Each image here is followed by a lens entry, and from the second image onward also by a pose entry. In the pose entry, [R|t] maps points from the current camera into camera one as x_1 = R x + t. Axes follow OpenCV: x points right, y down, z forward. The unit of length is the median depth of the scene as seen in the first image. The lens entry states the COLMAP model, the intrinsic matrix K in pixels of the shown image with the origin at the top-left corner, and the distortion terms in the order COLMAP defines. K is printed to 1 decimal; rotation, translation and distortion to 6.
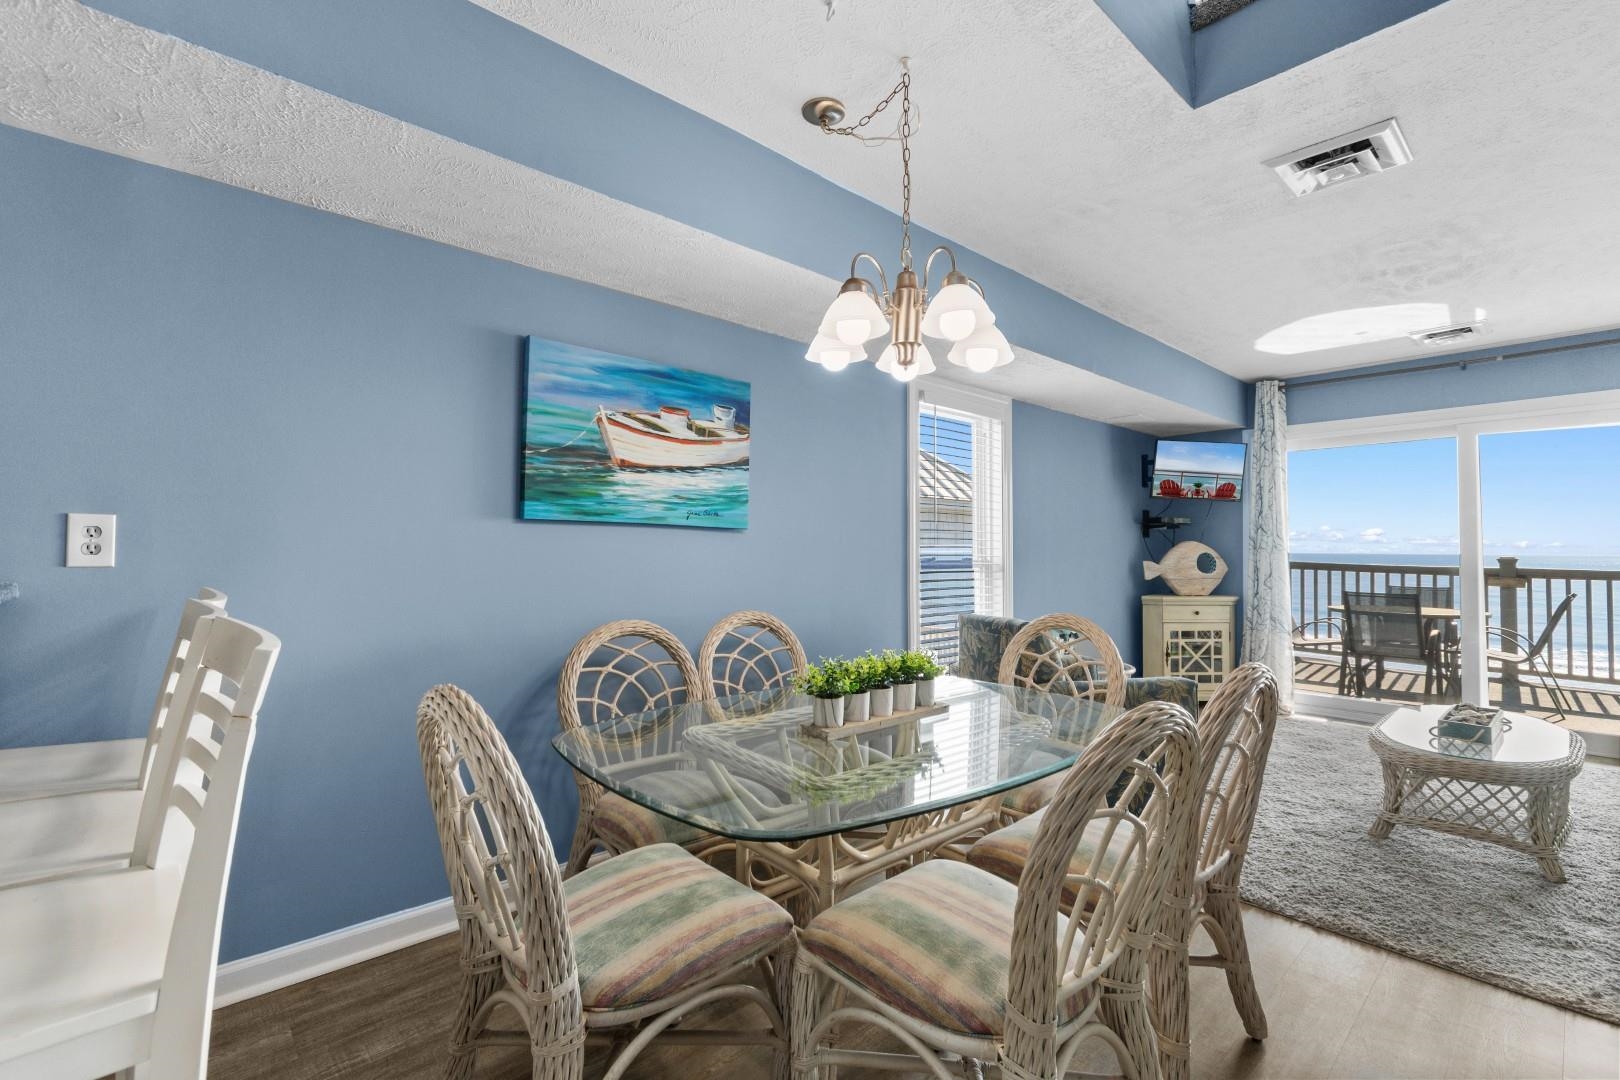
lens RADIAL K [[712.8, 0, 813.1], [0, 712.8, 538.2], [0, 0, 1]] dist [0.006476, -0.001418]
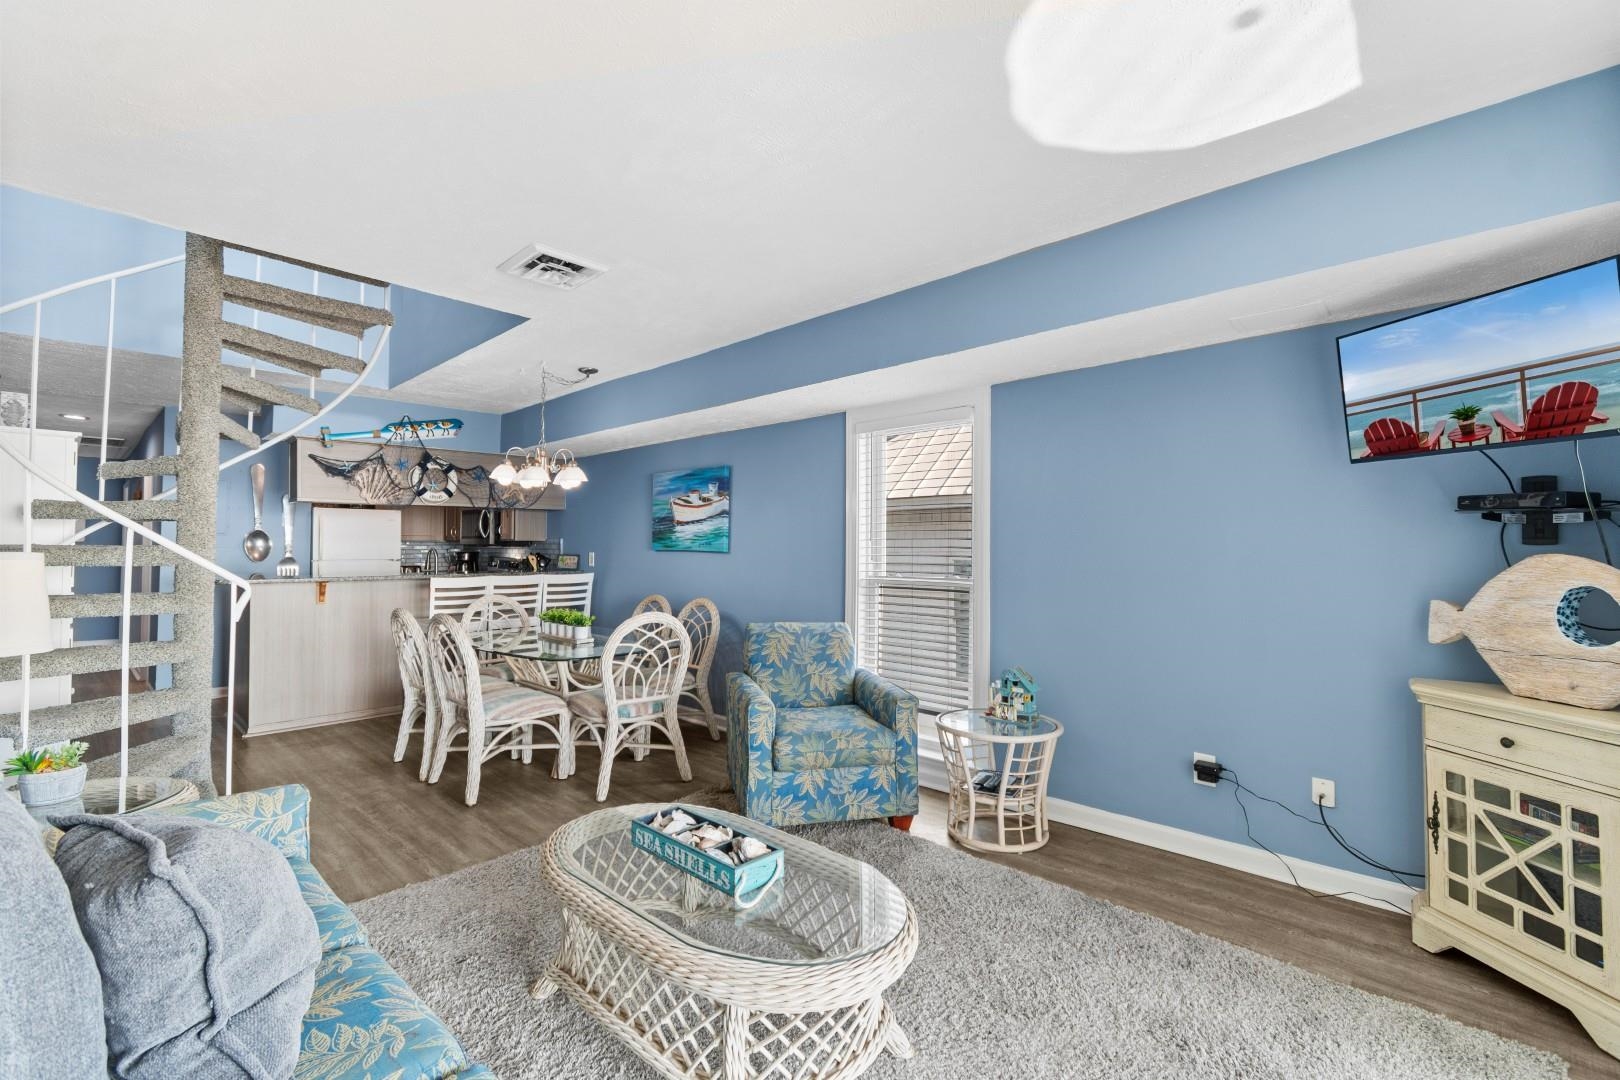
lens RADIAL K [[712.8, 0, 816.5], [0, 712.8, 535.5], [0, 0, 1]] dist [0.006476, -0.001418]
pose [[0.074308, -0.029550, -0.996797, 0.905100], [0.012395, 0.999511, -0.028706, -0.000038], [0.997158, -0.010222, 0.074638, 0.608906]]
